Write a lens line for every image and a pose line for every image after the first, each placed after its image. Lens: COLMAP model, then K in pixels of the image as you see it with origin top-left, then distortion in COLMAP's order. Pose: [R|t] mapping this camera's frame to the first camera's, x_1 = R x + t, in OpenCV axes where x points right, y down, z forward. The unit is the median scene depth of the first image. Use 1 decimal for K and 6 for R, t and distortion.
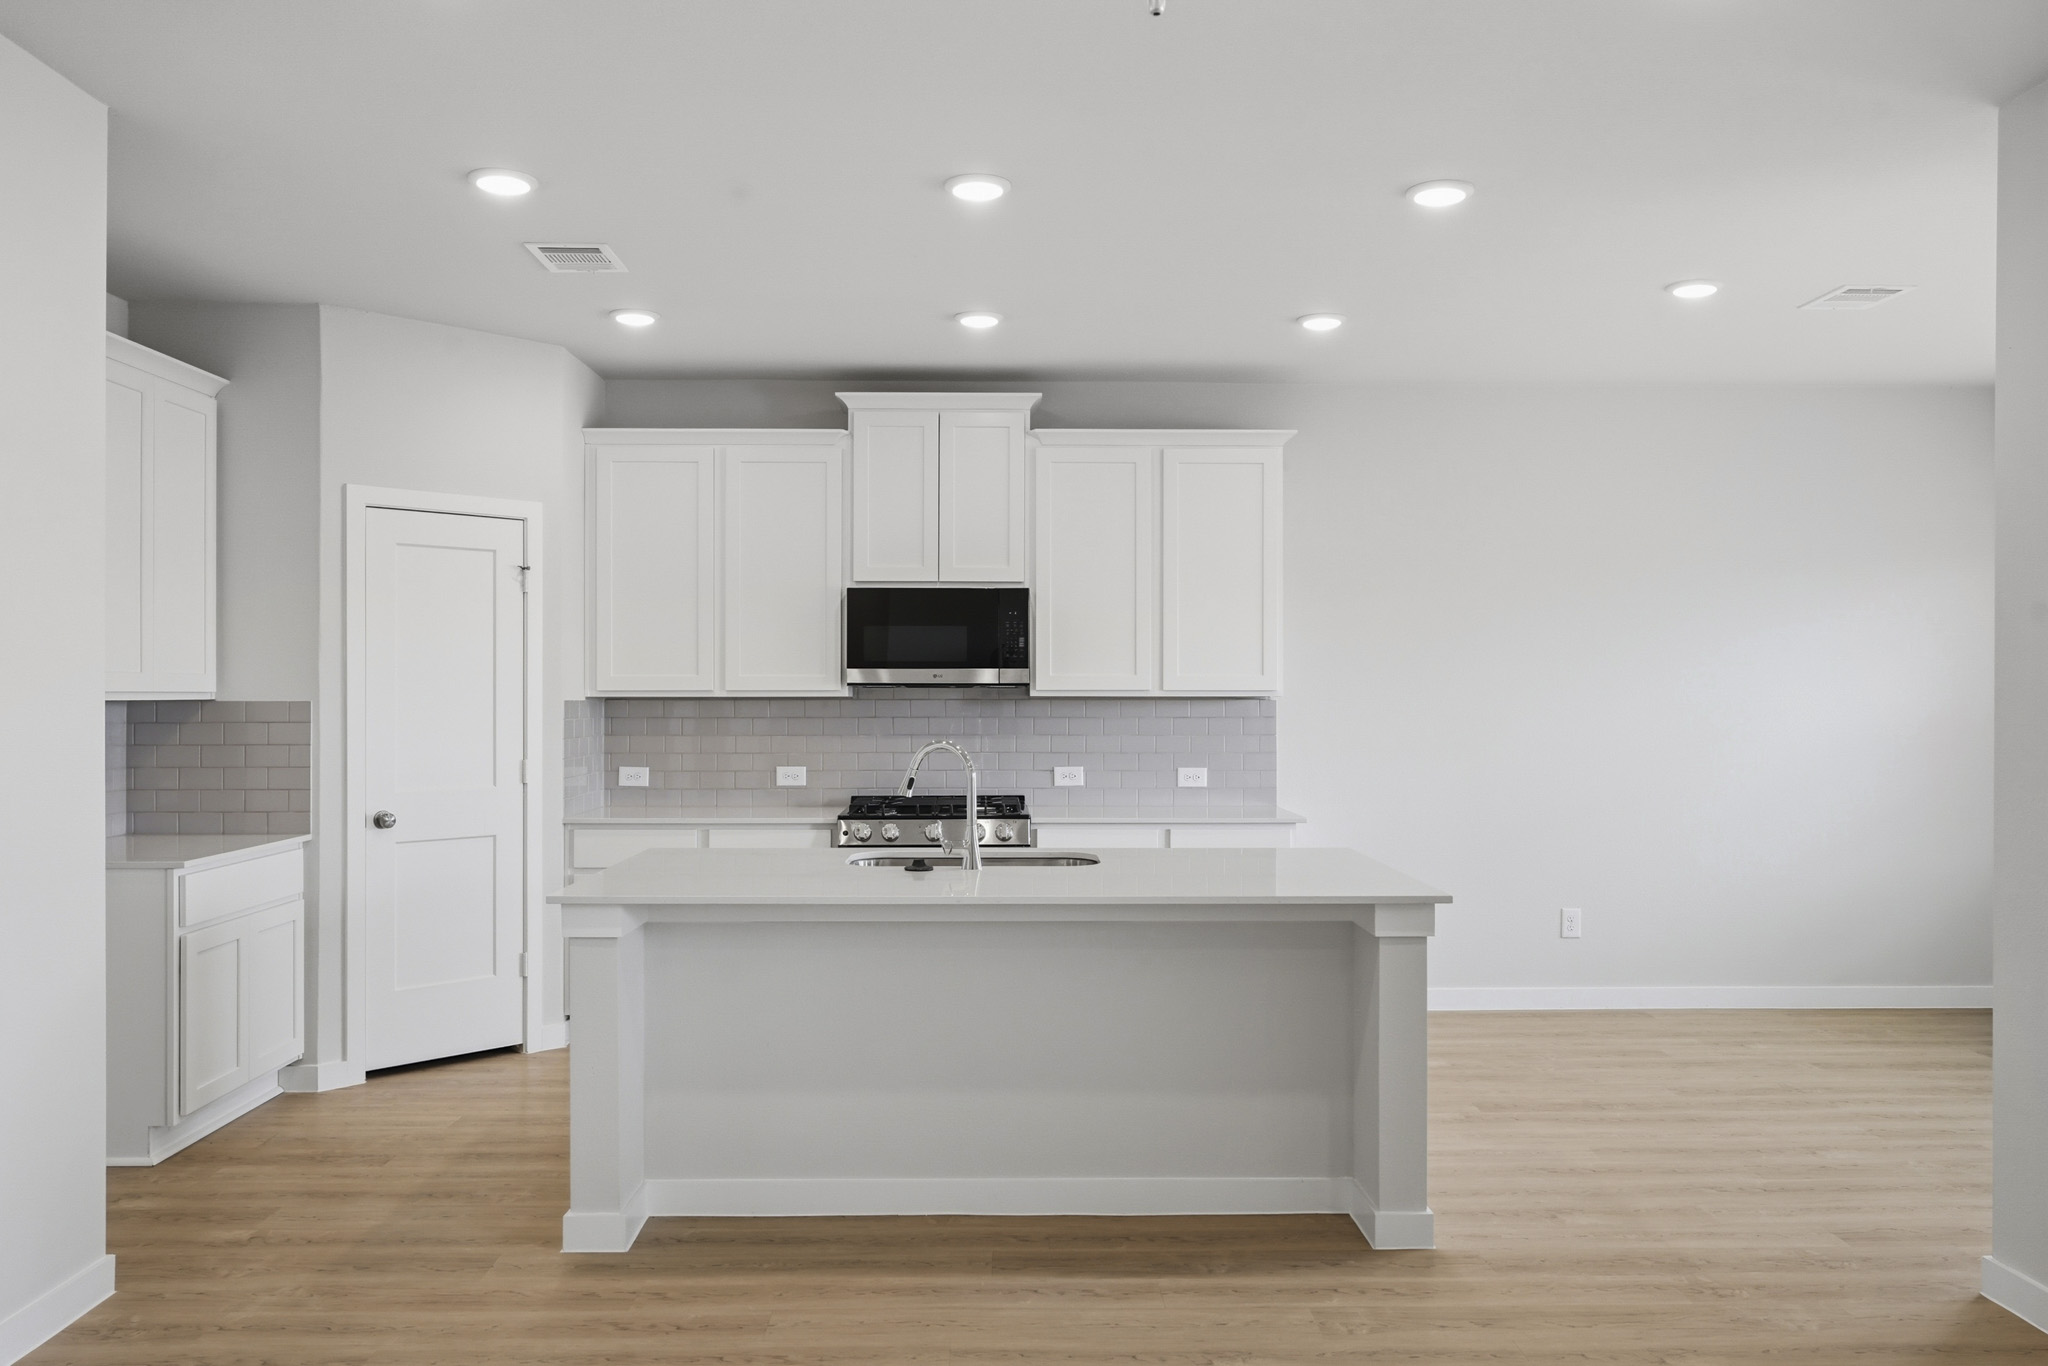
lens RADIAL K [[1545.6, 0, 1027.5], [0, 1545.6, 691.3], [0, 0, 1]] dist [0.000052, -0.002339]
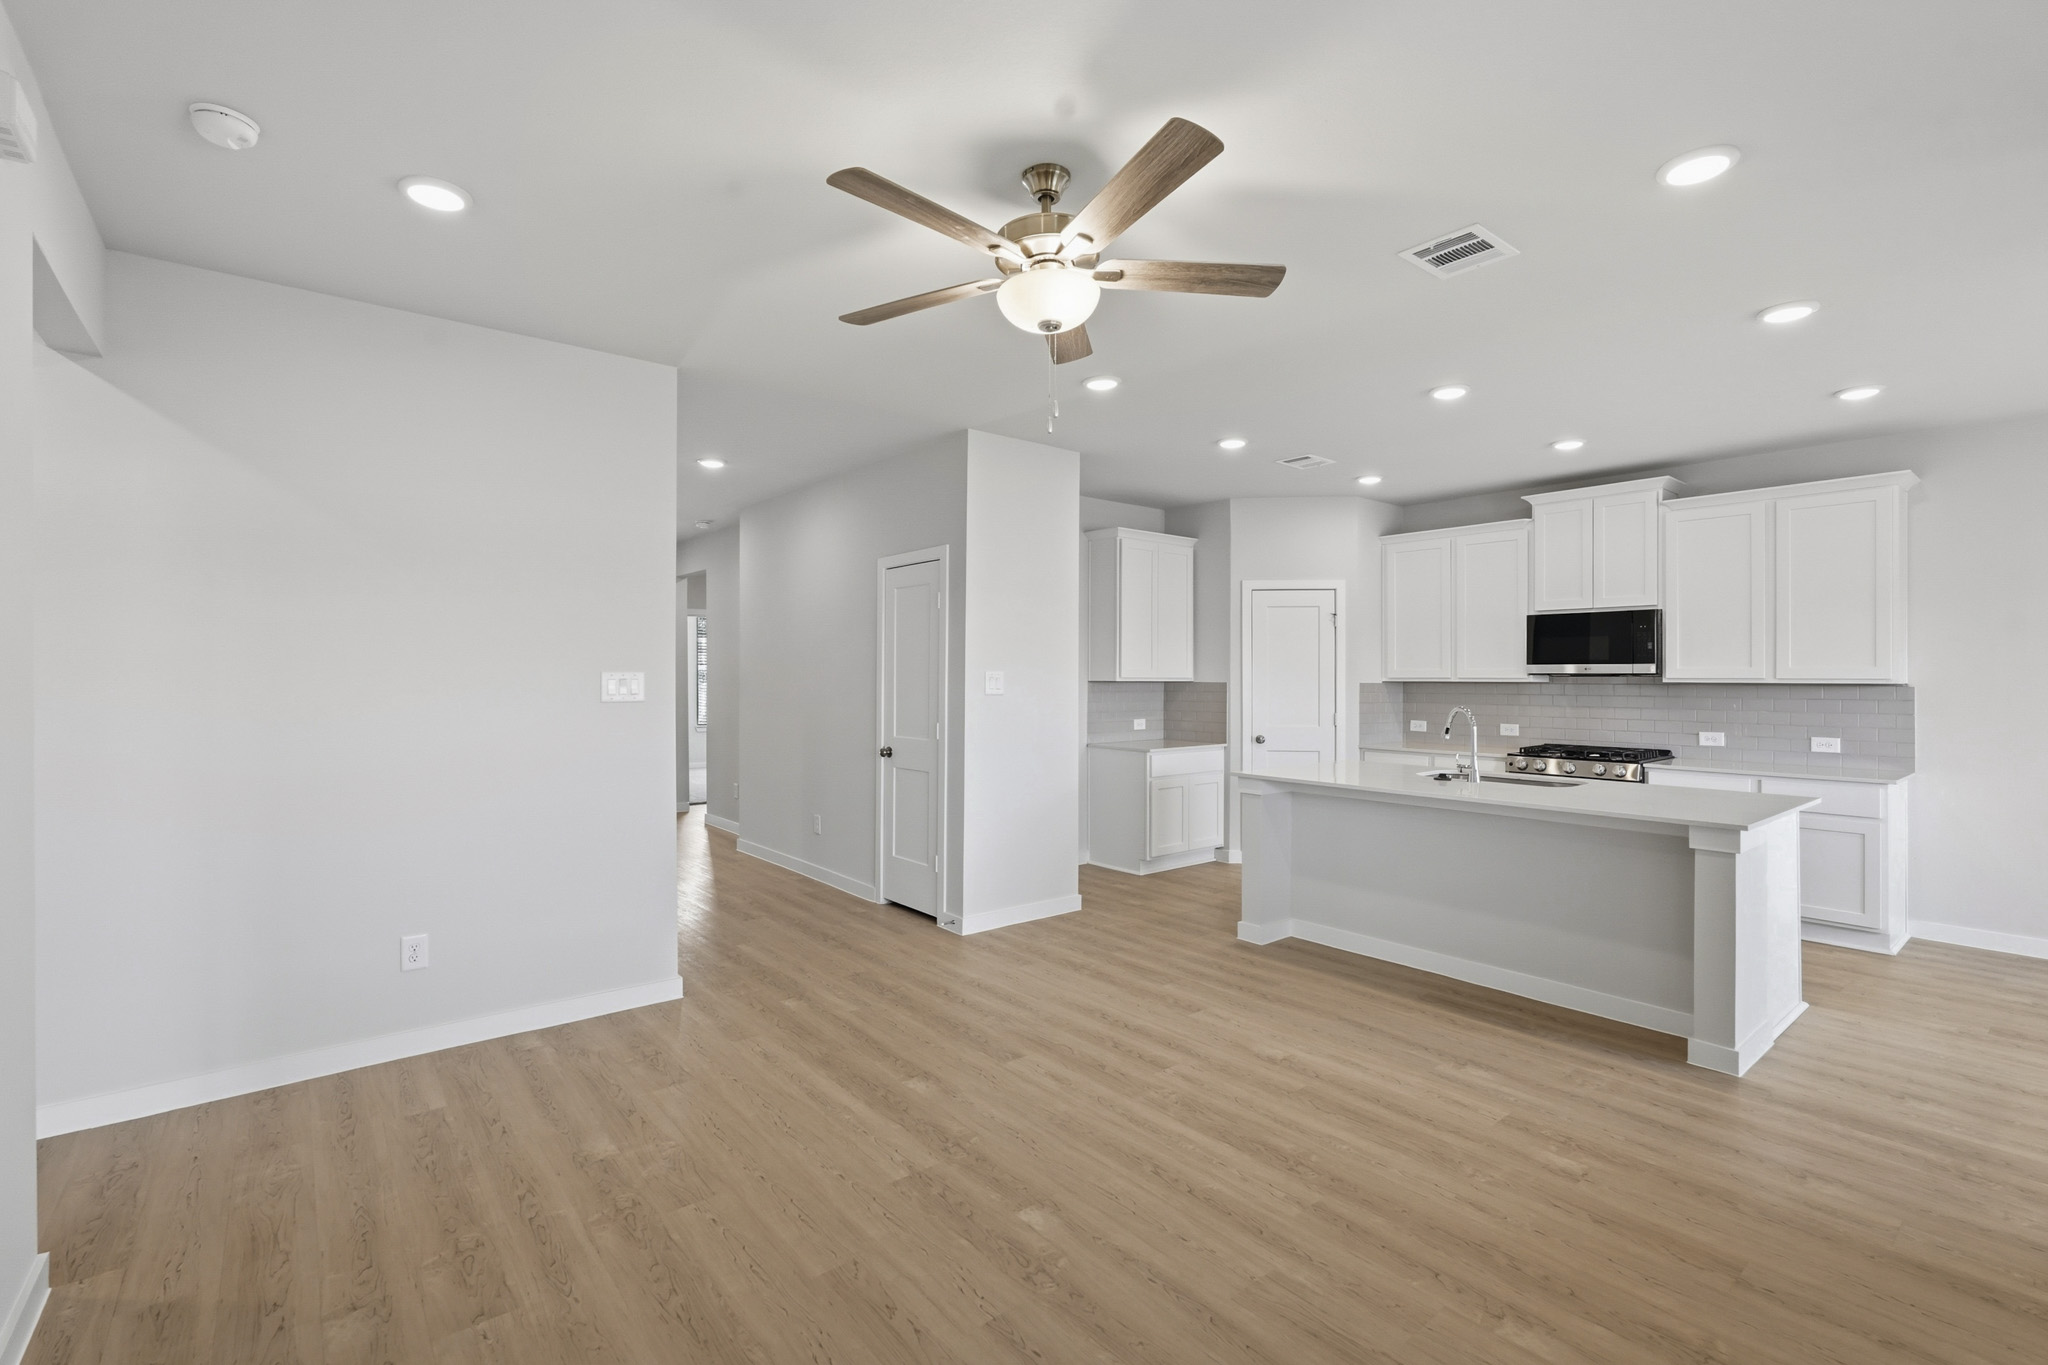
lens RADIAL K [[912.5, 0, 1026.3], [0, 912.5, 676.8], [0, 0, 1]] dist [-0.023451, 0.012043]
pose [[0.616104, 0.000661, -0.787665, 0.335467], [-0.002309, 0.999997, -0.000968, 0.000121], [0.787661, 0.002415, 0.616104, -0.009336]]
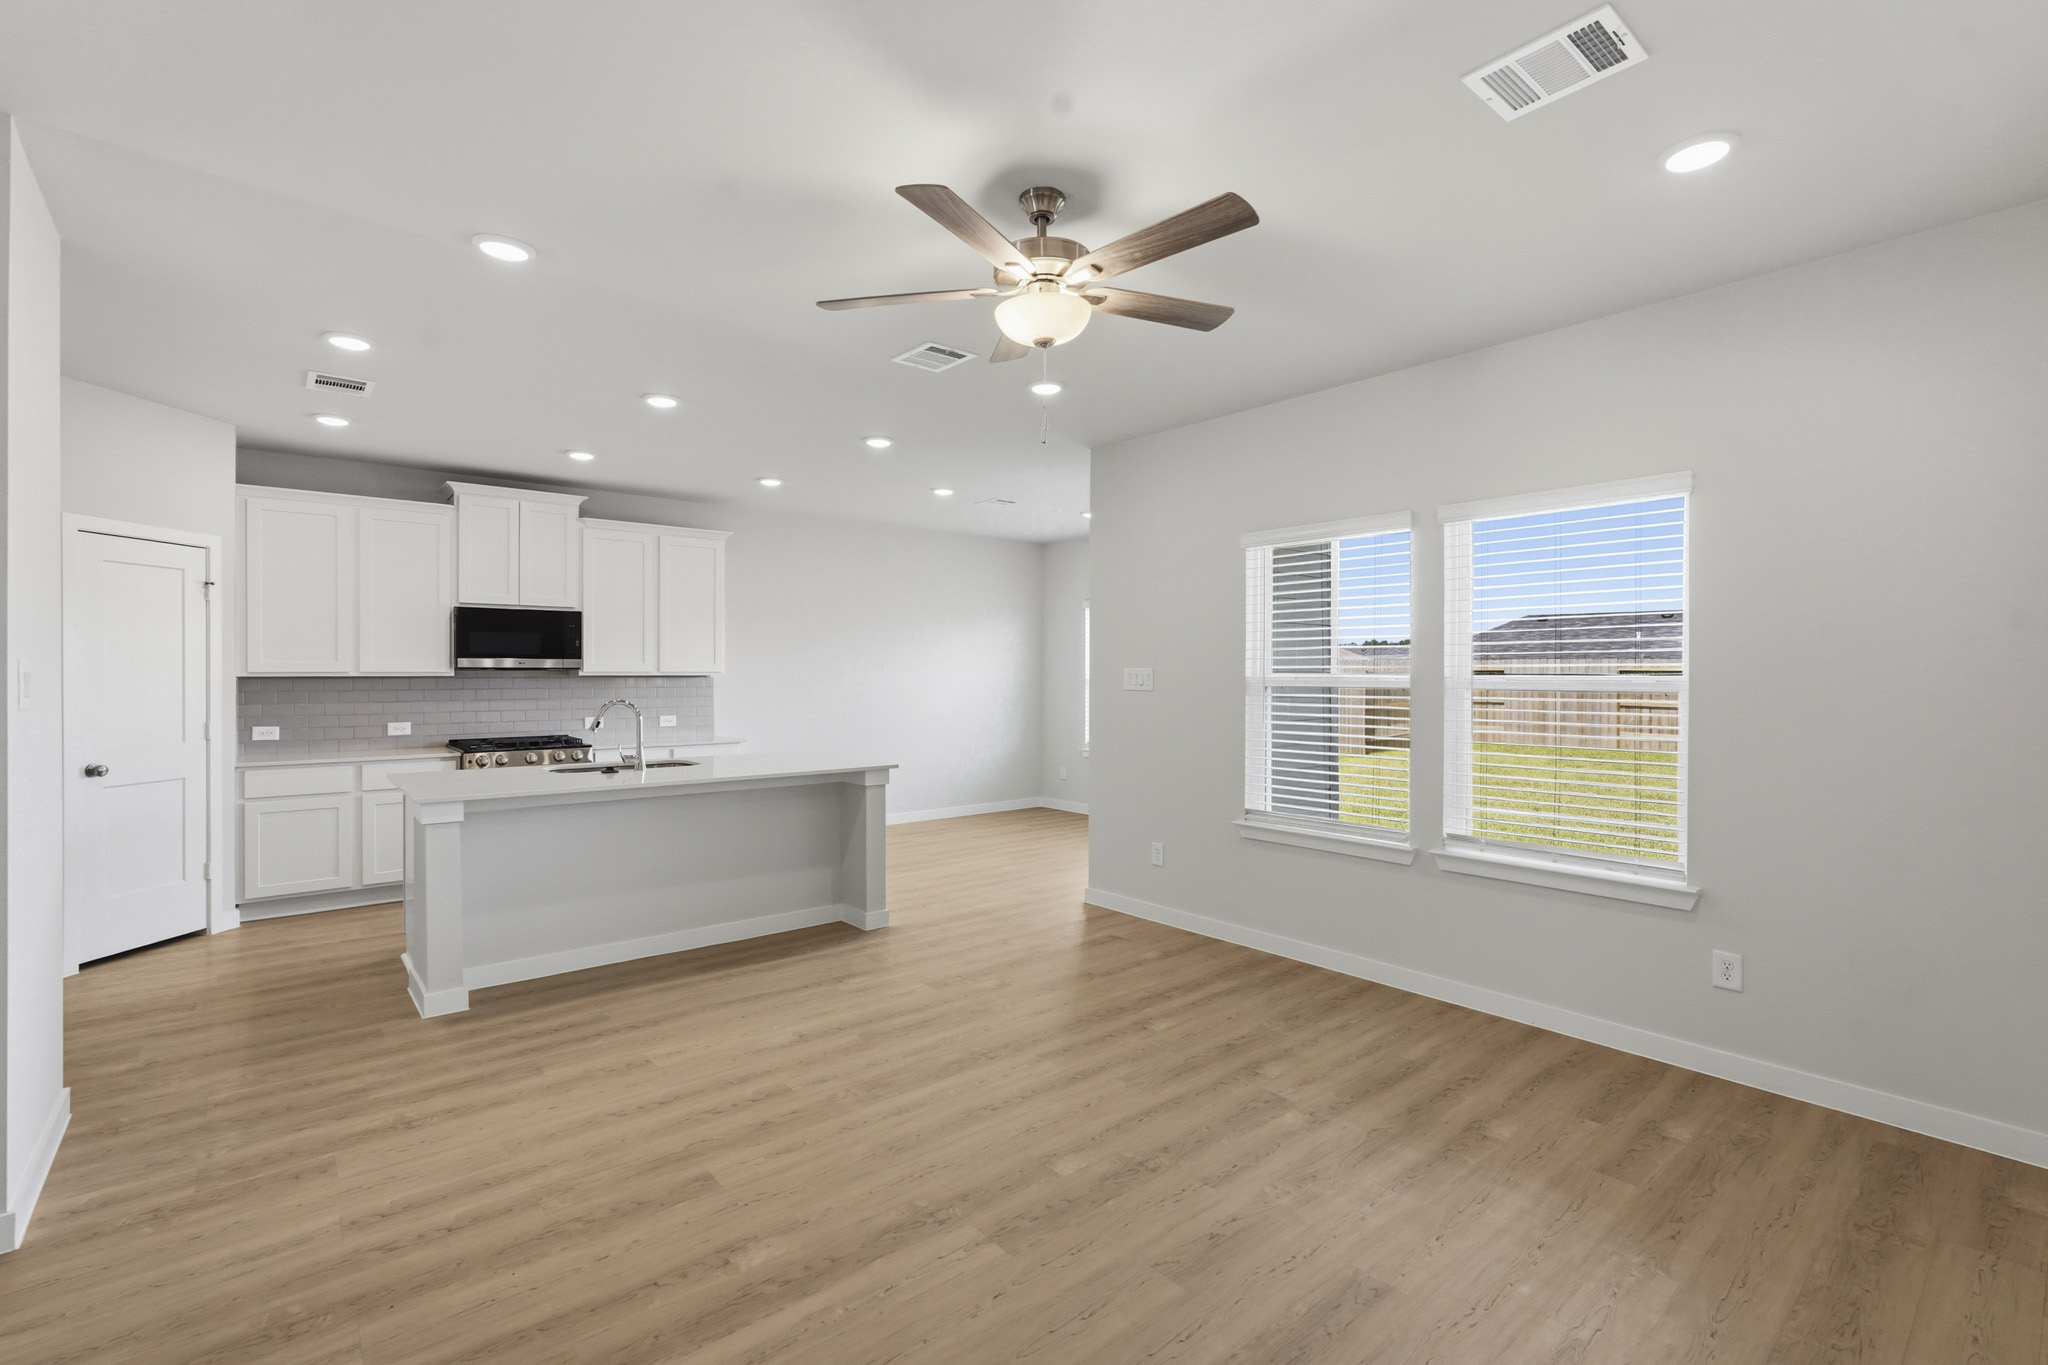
lens RADIAL K [[912.5, 0, 1026.3], [0, 912.5, 676.8], [0, 0, 1]] dist [-0.023451, 0.012043]
pose [[0.780301, -0.003052, 0.625397, -0.259183], [0.000760, 0.999992, 0.003932, 0.001121], [-0.625404, -0.002593, 0.780297, -0.086129]]
